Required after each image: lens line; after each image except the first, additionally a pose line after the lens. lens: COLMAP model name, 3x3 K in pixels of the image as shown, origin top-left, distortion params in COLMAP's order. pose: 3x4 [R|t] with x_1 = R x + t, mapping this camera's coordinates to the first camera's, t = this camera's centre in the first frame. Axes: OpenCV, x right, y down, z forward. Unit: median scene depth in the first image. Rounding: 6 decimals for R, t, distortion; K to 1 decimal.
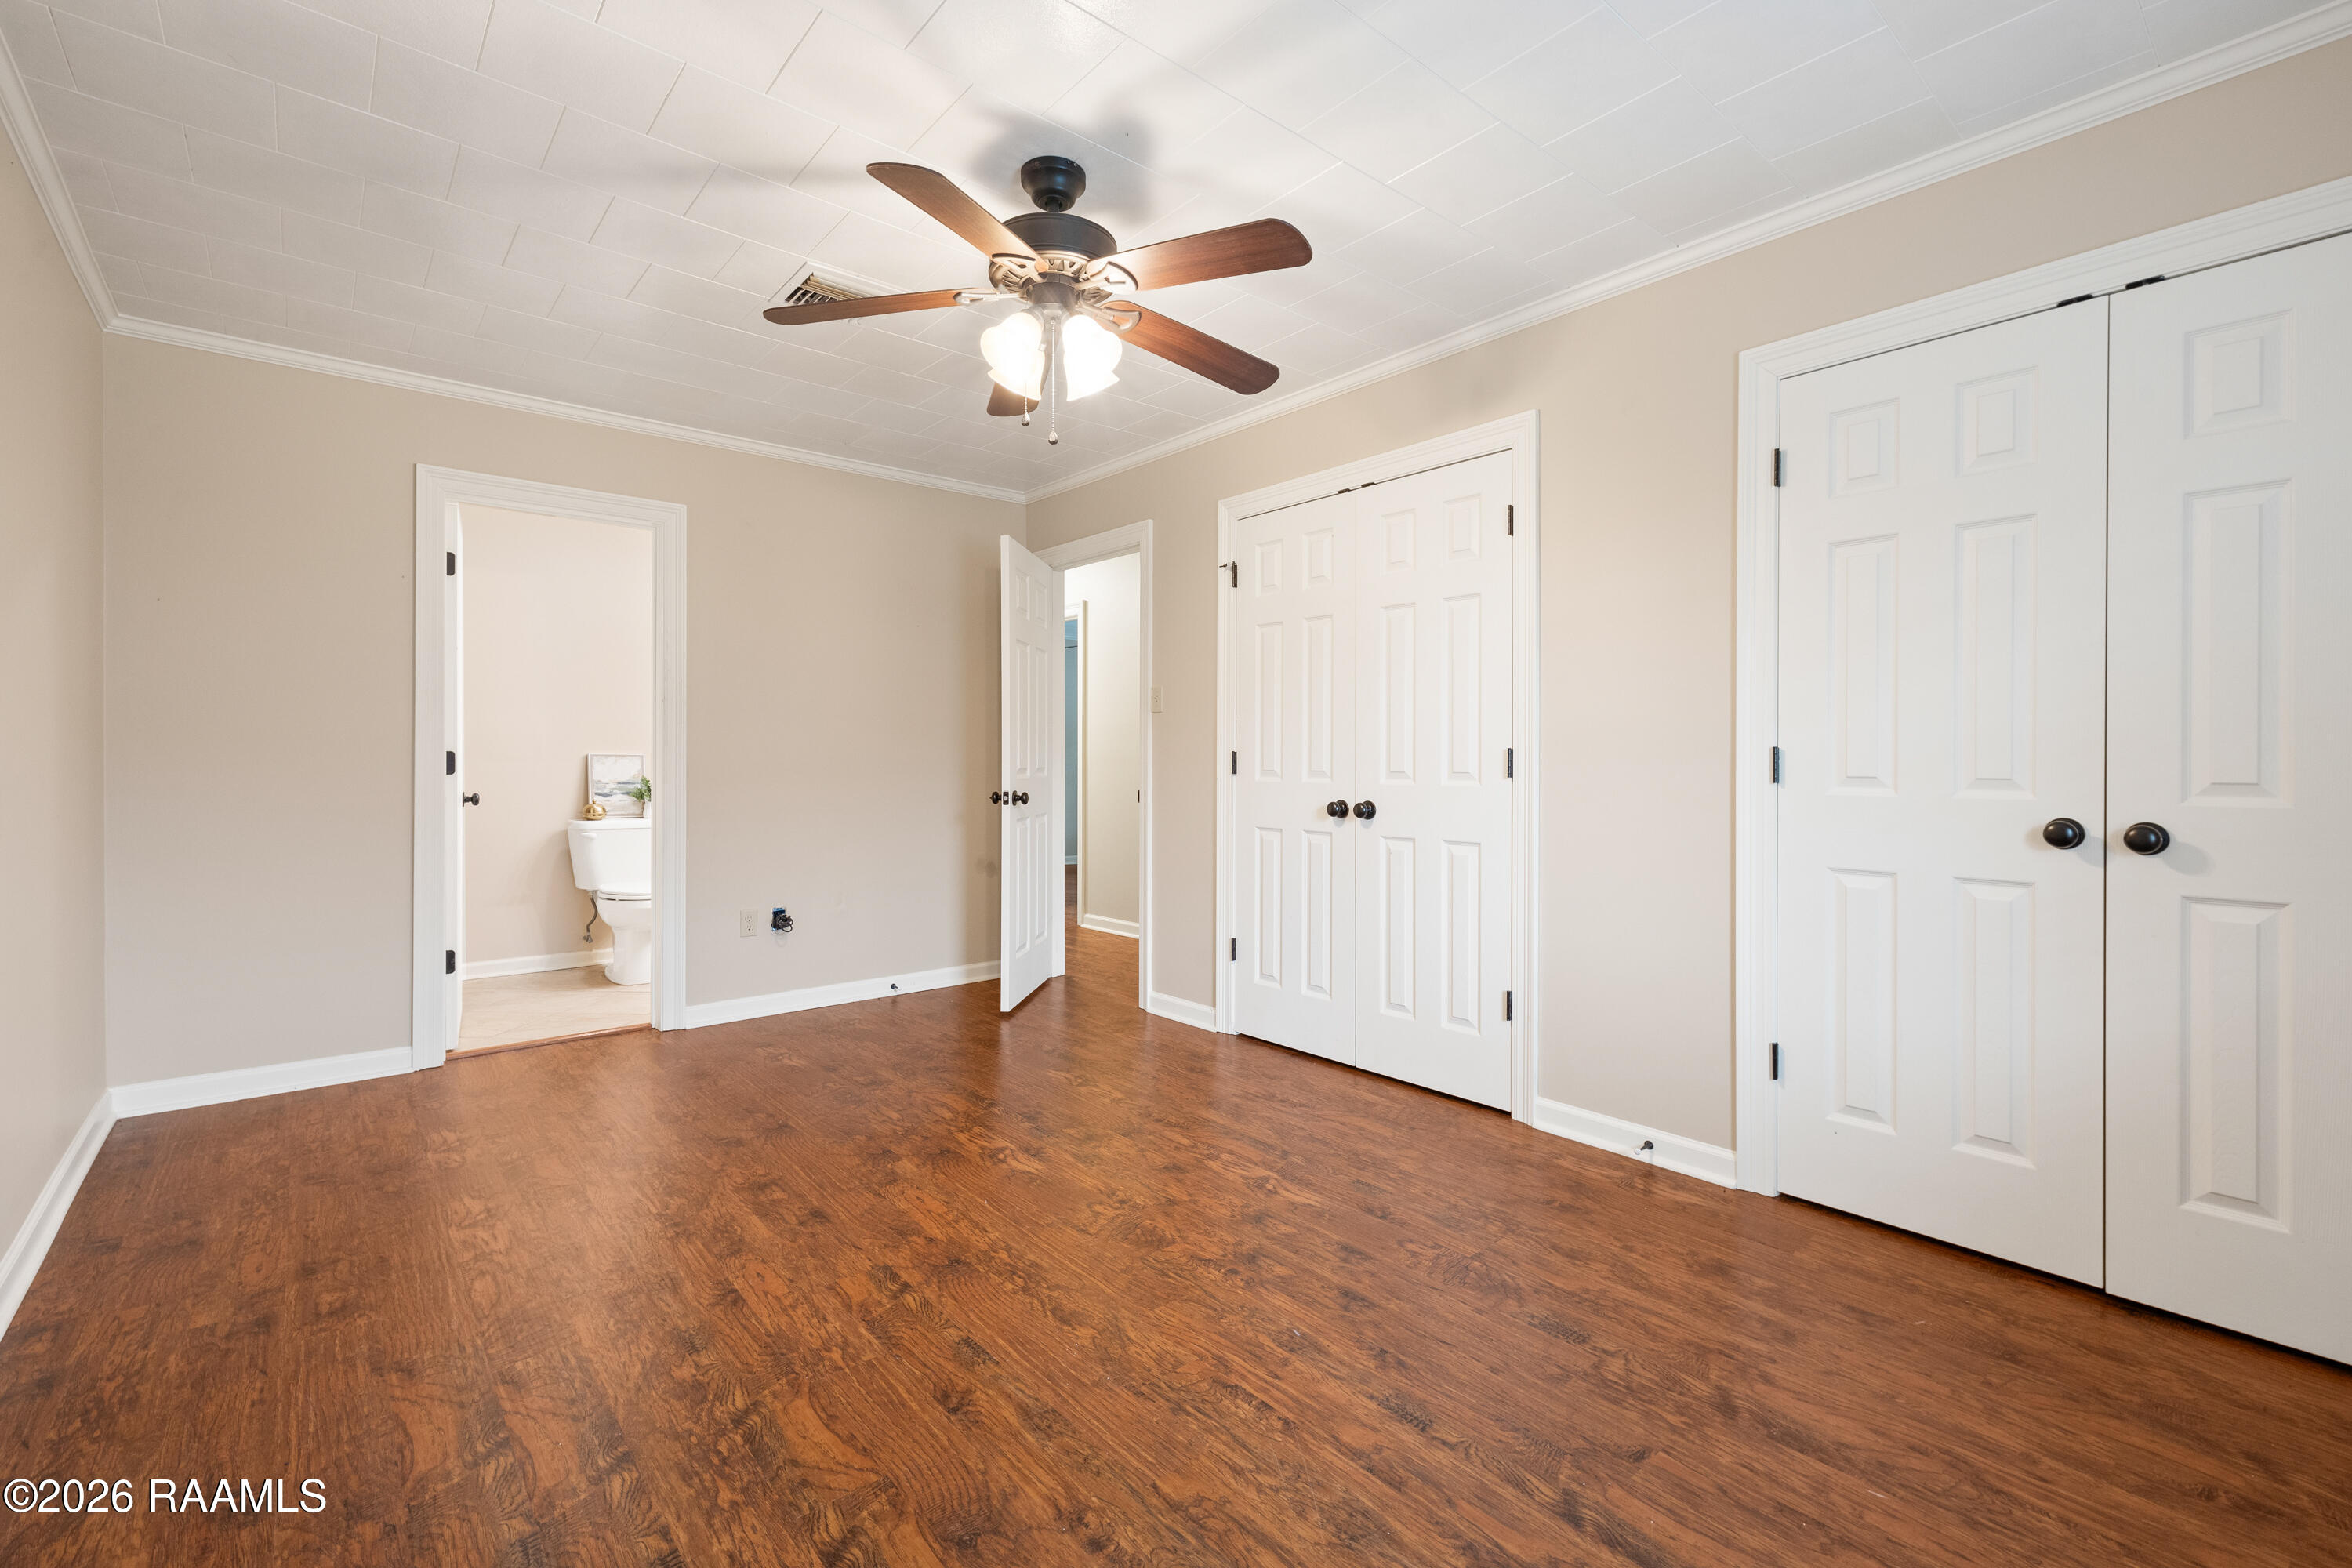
lens RADIAL K [[1002.0, 0, 1166.9], [0, 1002.0, 773.8], [0, 0, 1]] dist [0.001492, -0.000695]
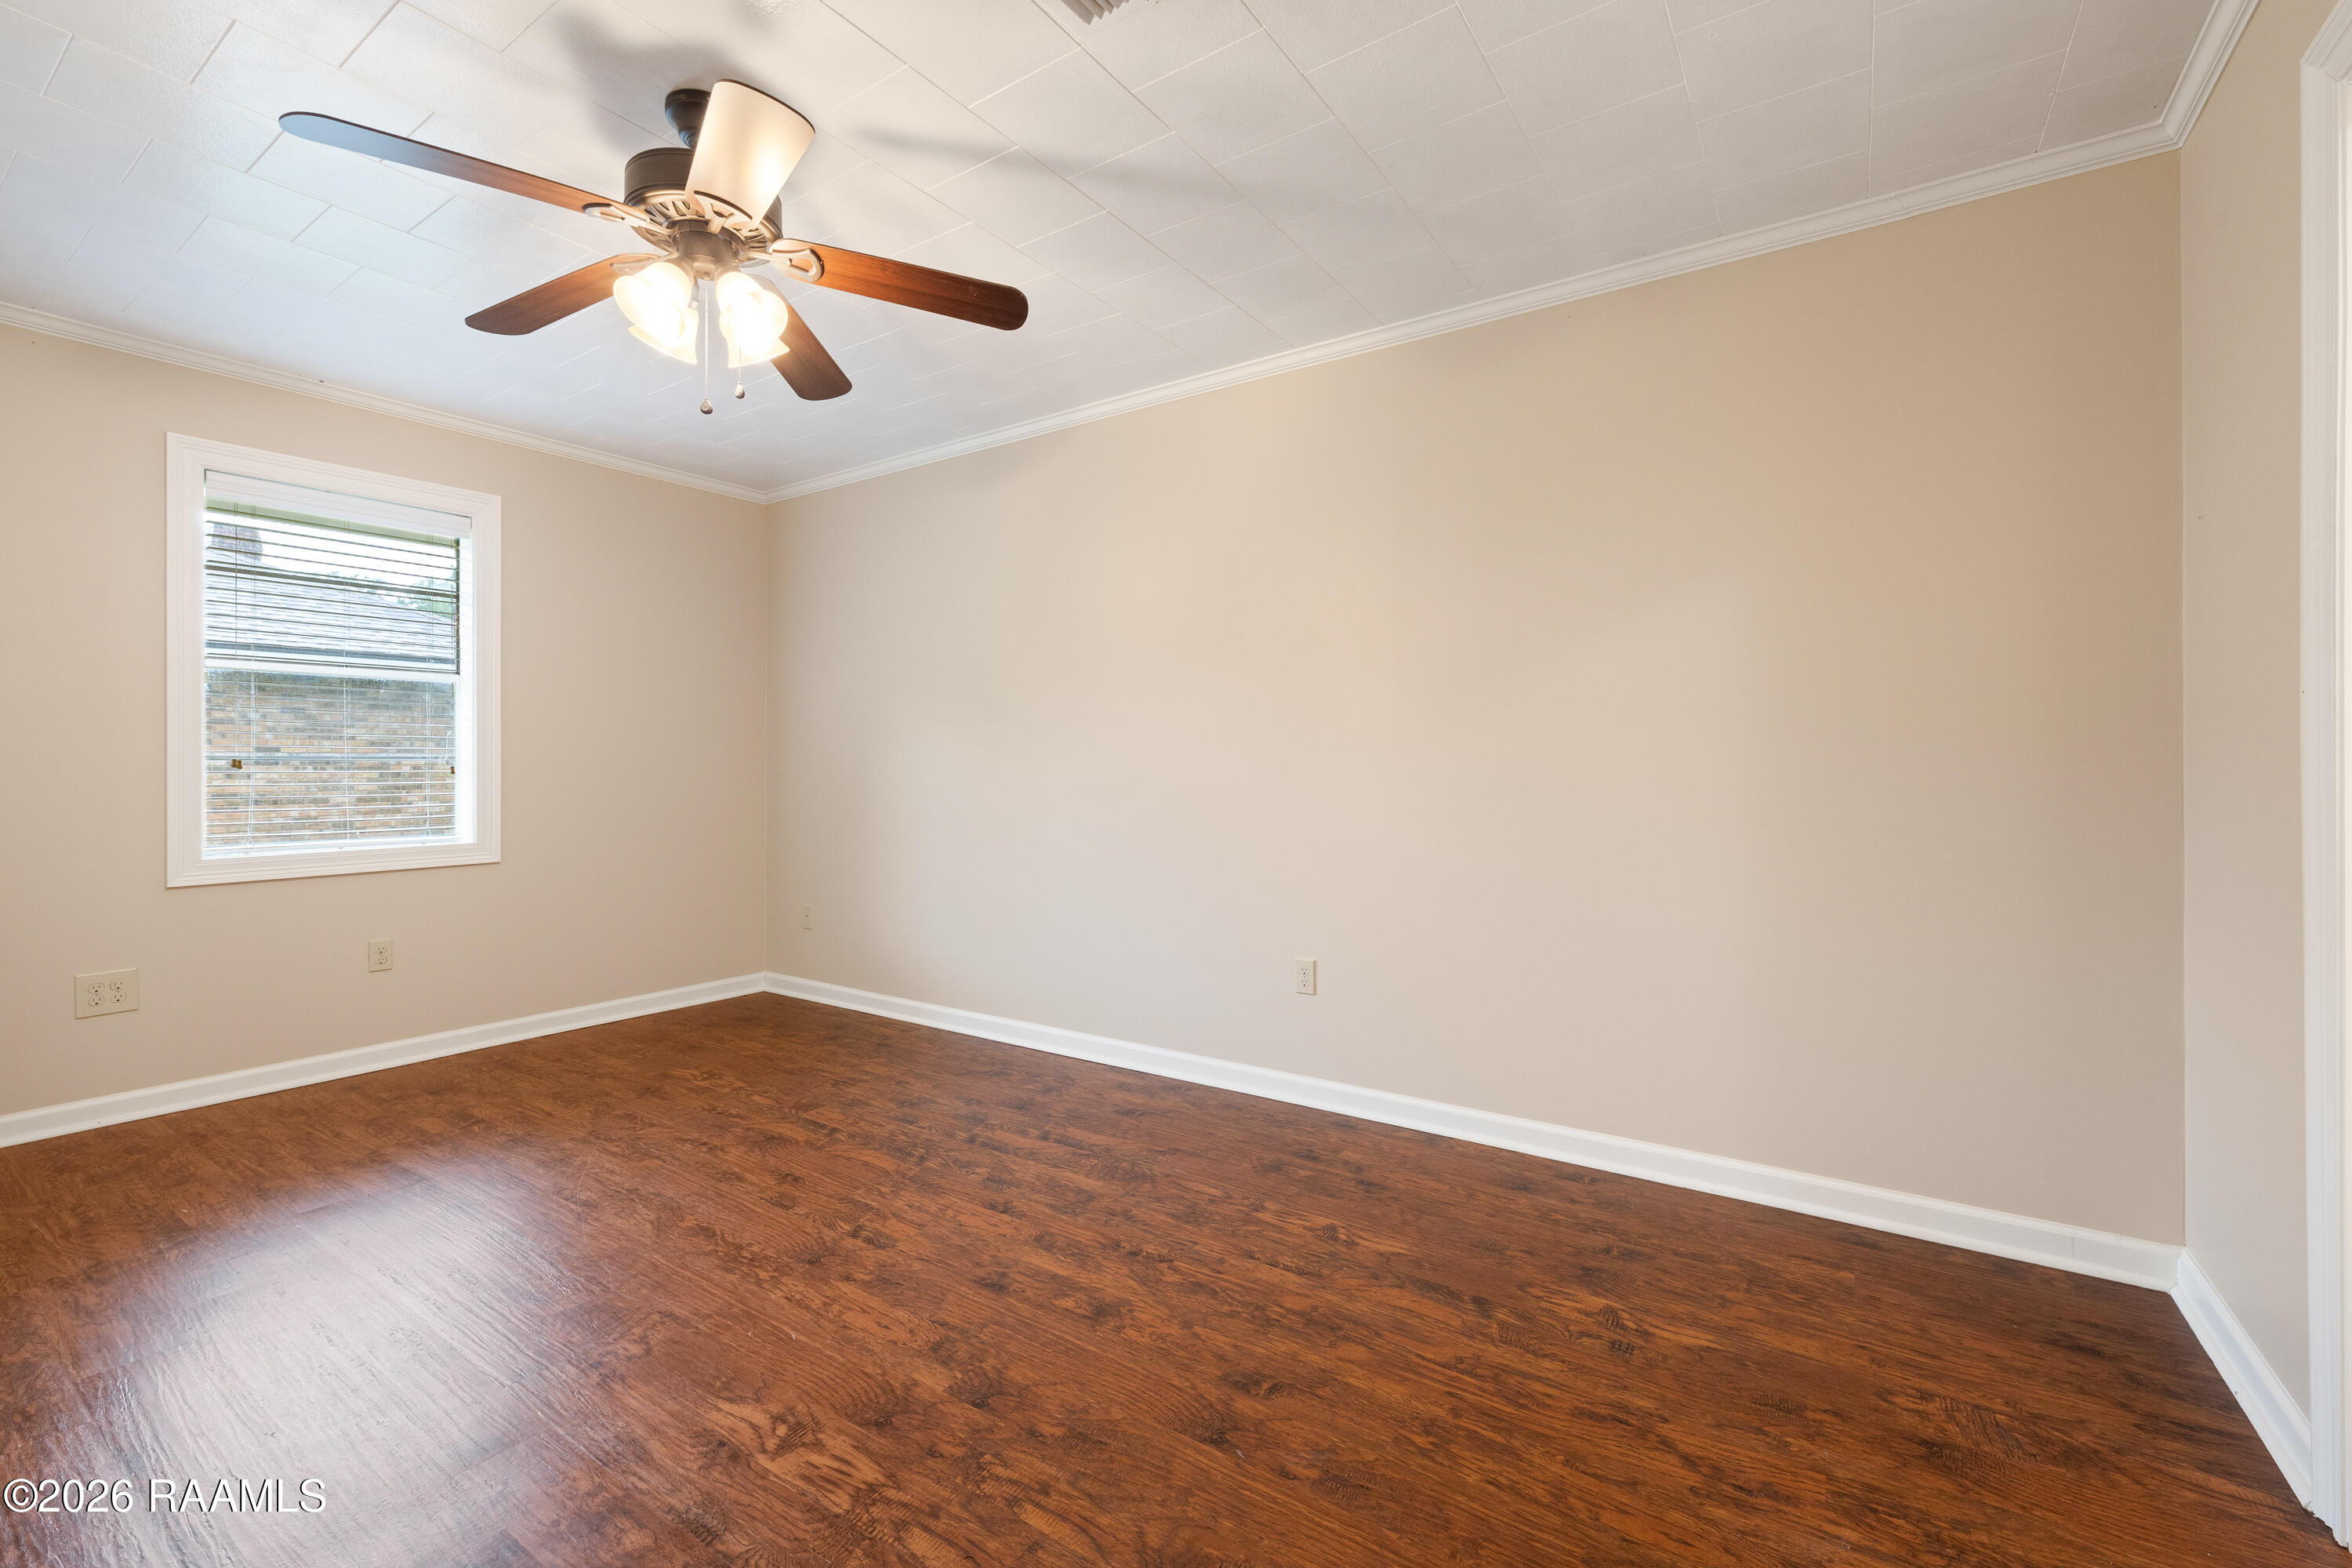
lens RADIAL K [[1002.0, 0, 1170.1], [0, 1002.0, 769.4], [0, 0, 1]] dist [0.001492, -0.000695]
pose [[-0.965857, -0.001828, -0.259069, -0.235640], [-0.004556, 0.999940, 0.009931, -0.017759], [0.259036, 0.010772, -0.965808, 1.647844]]
